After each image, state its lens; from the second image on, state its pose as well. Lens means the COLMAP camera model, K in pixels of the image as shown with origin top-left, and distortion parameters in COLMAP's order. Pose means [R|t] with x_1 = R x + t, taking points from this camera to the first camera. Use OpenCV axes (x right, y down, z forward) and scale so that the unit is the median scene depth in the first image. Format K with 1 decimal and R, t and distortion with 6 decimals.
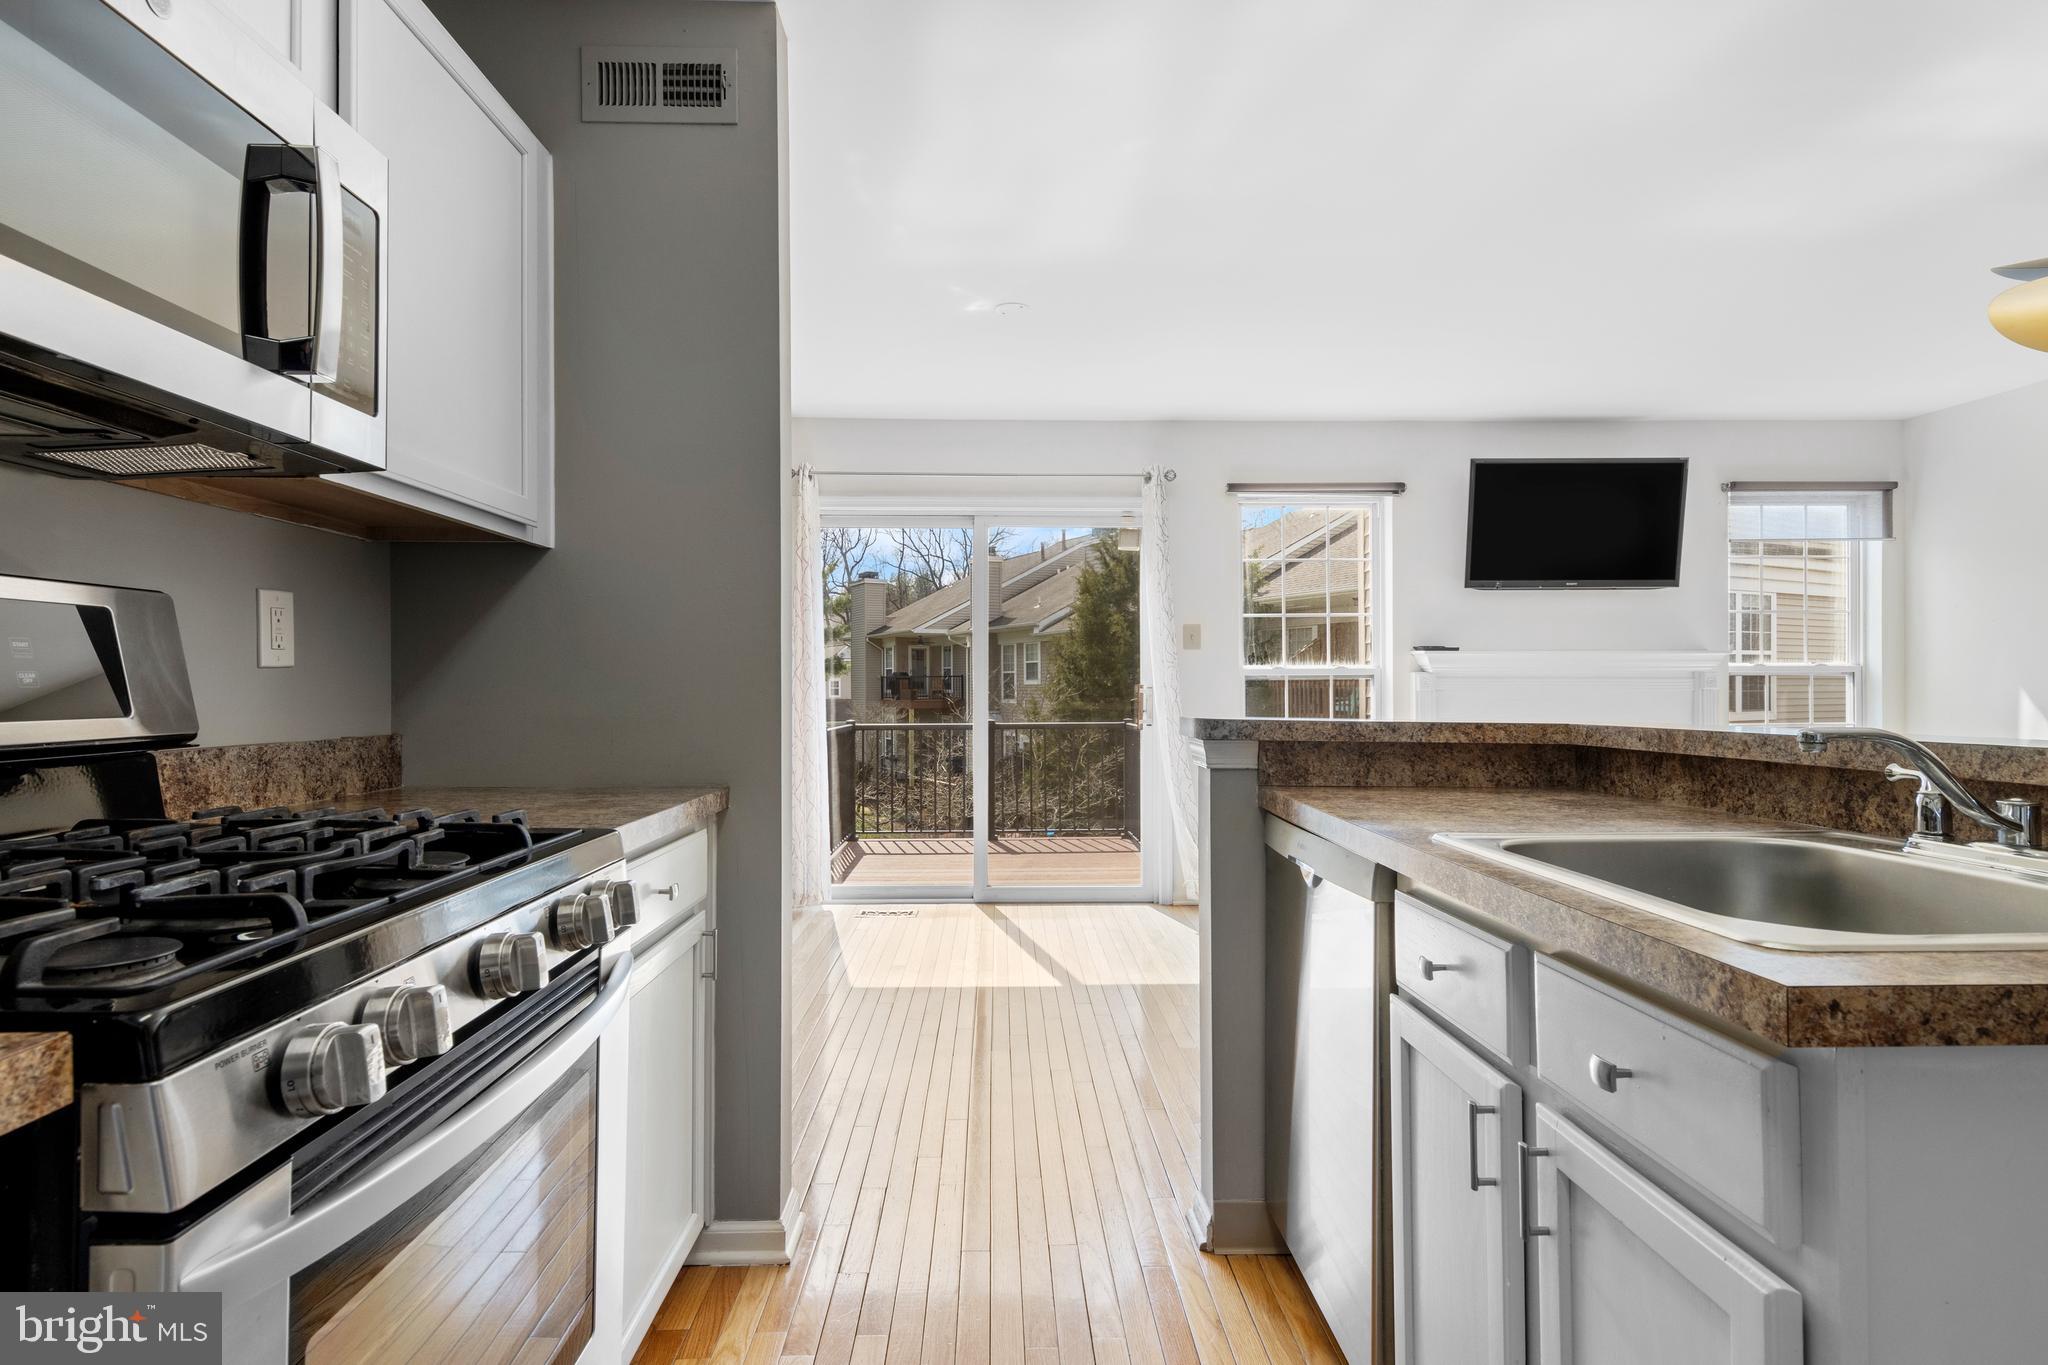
lens RADIAL K [[1050.0, 0, 1027.9], [0, 1050.0, 679.8], [0, 0, 1]] dist [0.014553, -0.004389]
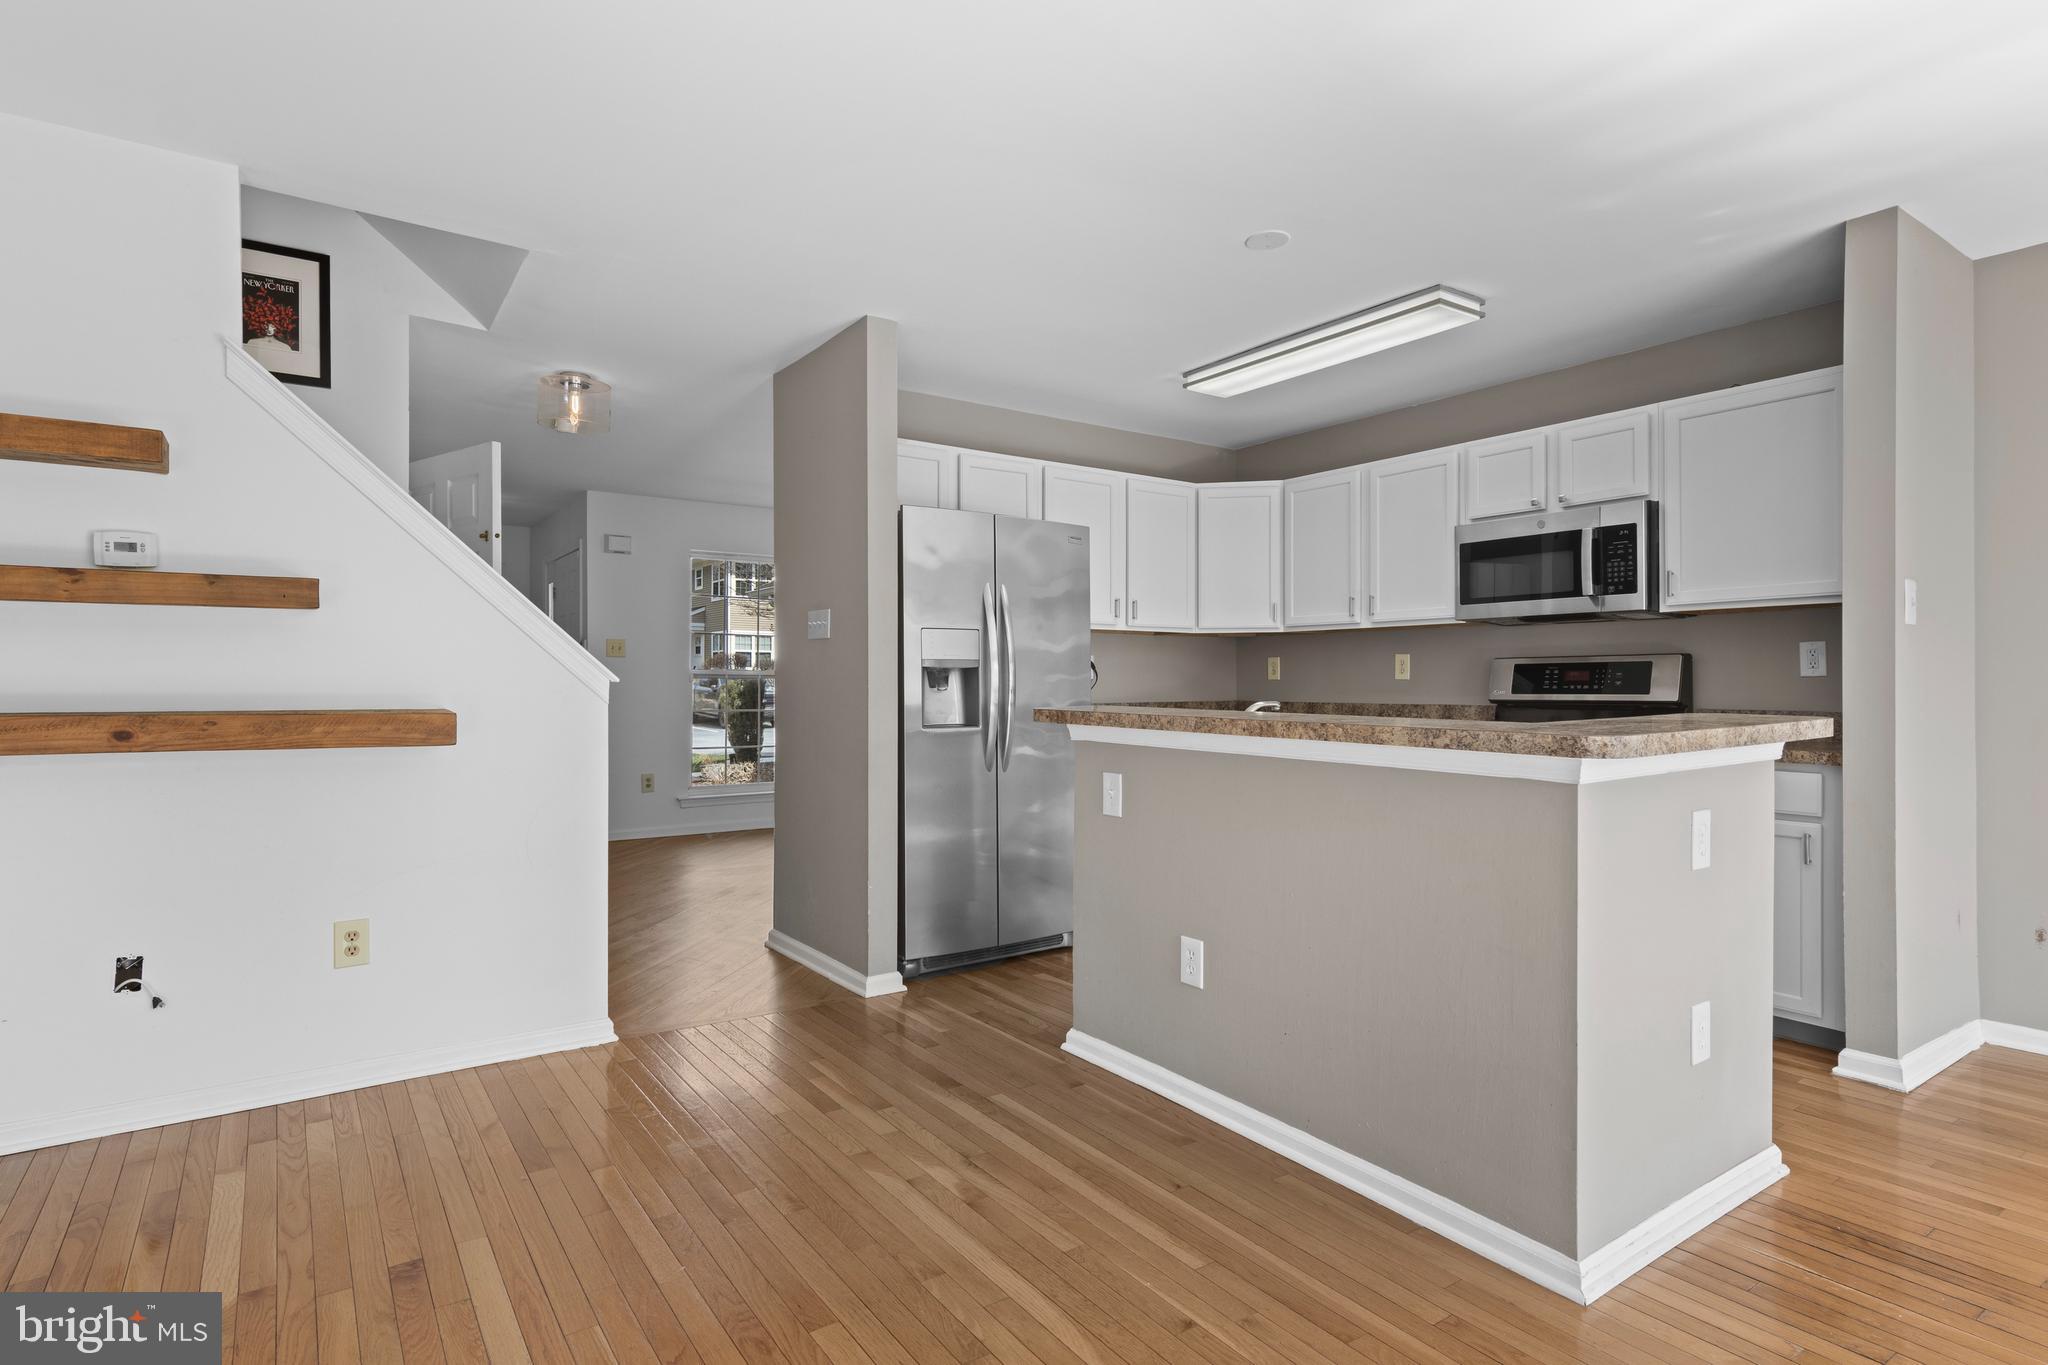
lens RADIAL K [[1050.0, 0, 1018.6], [0, 1050.0, 682.0], [0, 0, 1]] dist [0.014553, -0.004389]
pose [[-0.840118, 0.001216, -0.542402, 0.578778], [0.004967, 0.999973, -0.005451, 0.001244], [0.542381, -0.007274, -0.840101, 0.609930]]
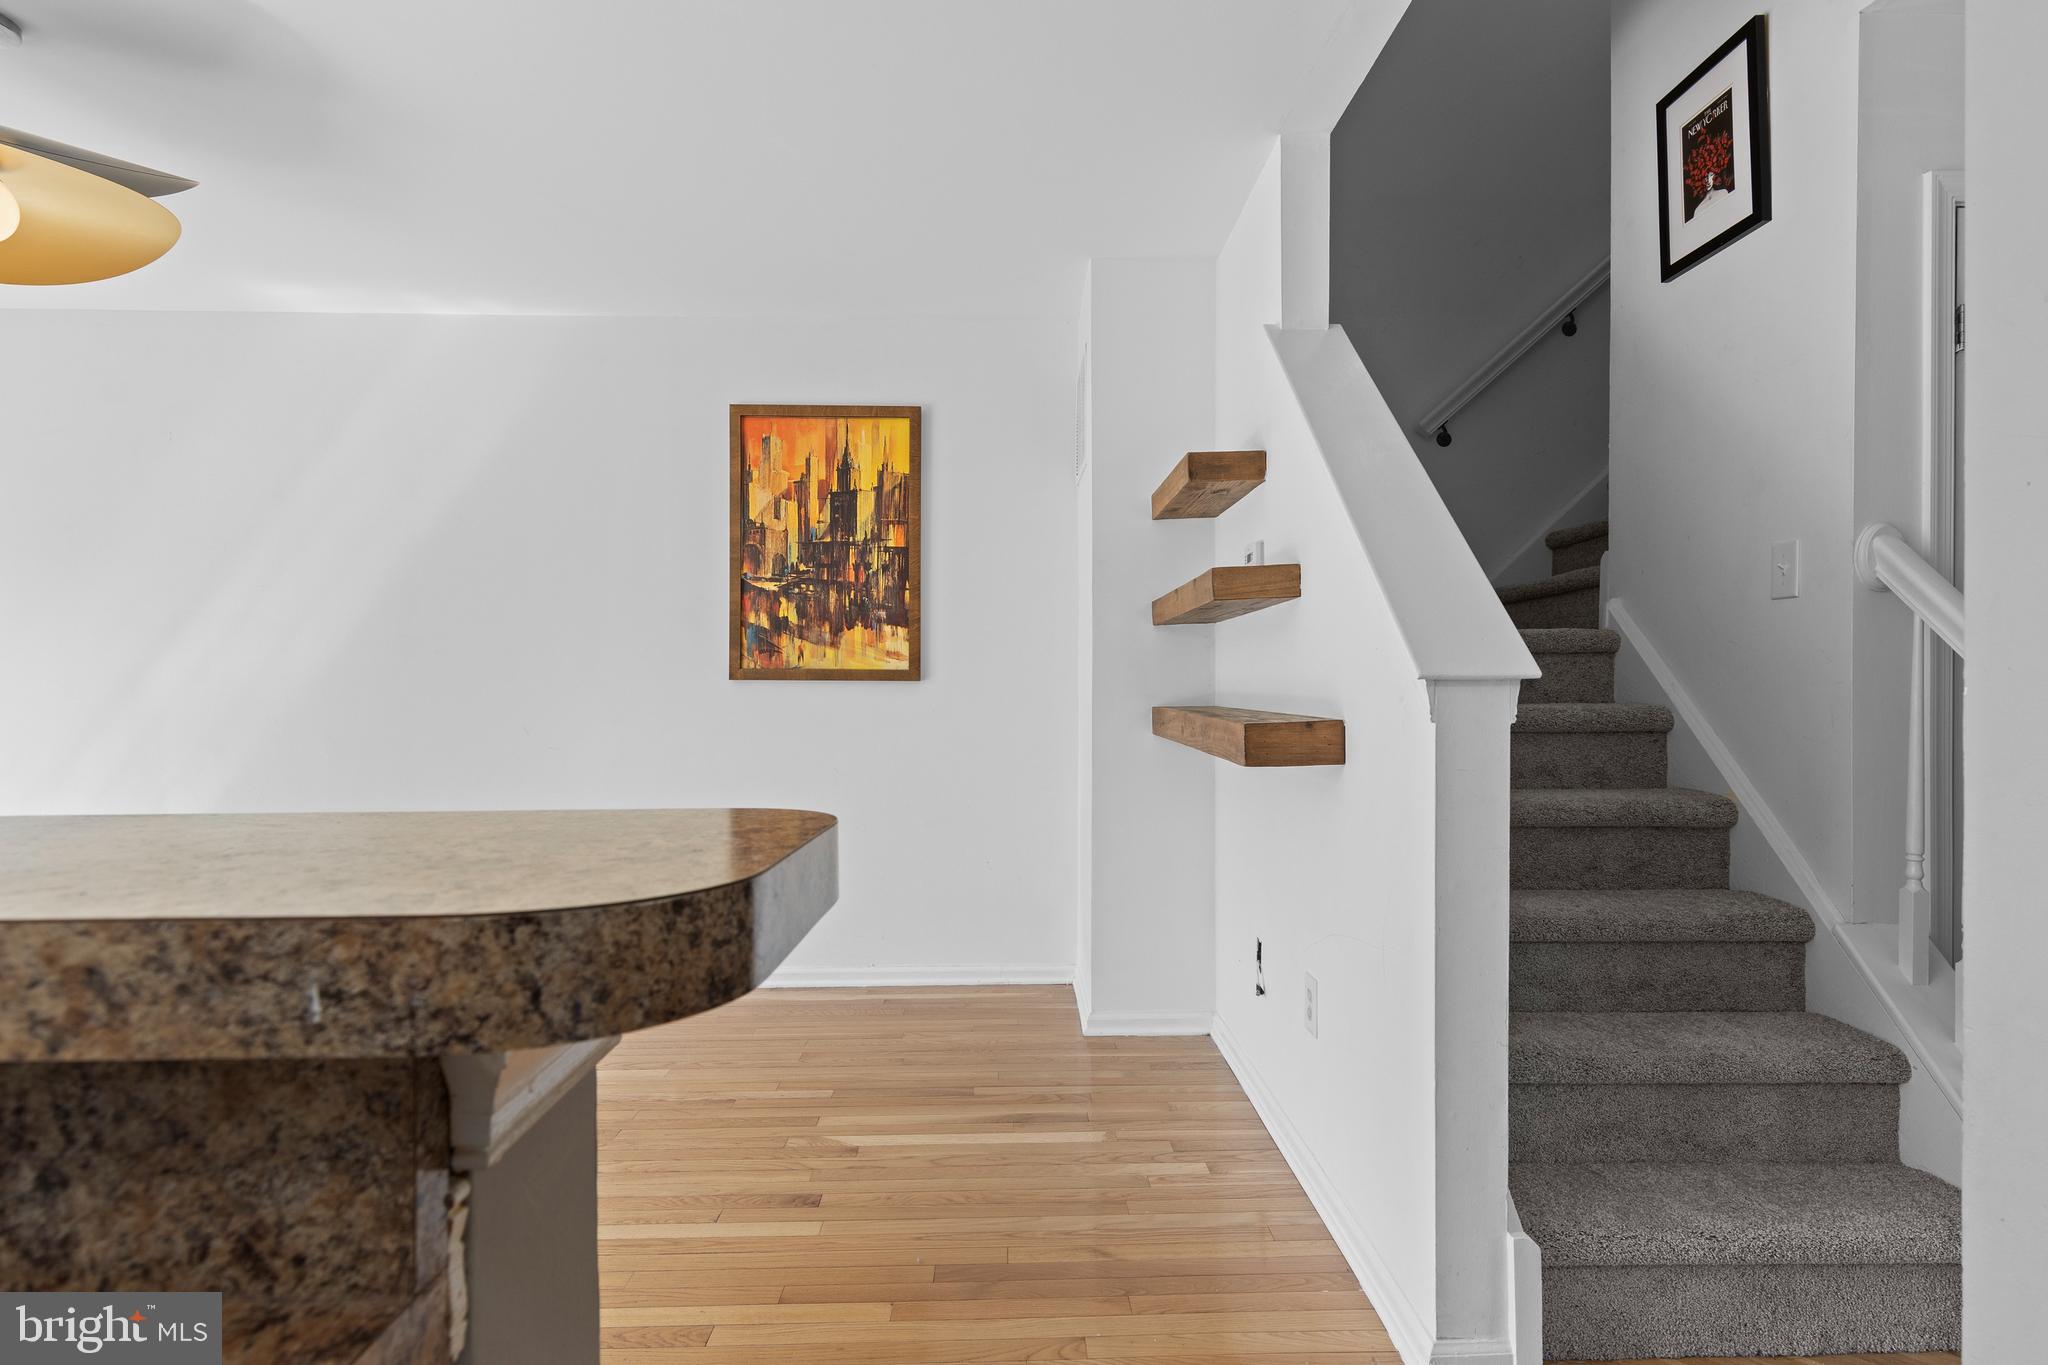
lens RADIAL K [[1050.0, 0, 1029.0], [0, 1050.0, 689.9], [0, 0, 1]] dist [0.014553, -0.004389]
pose [[0.009546, -0.001983, 0.999952, 0.143280], [-0.007395, 0.999971, 0.002054, -0.000292], [-0.999927, -0.007415, 0.009531, 0.093230]]
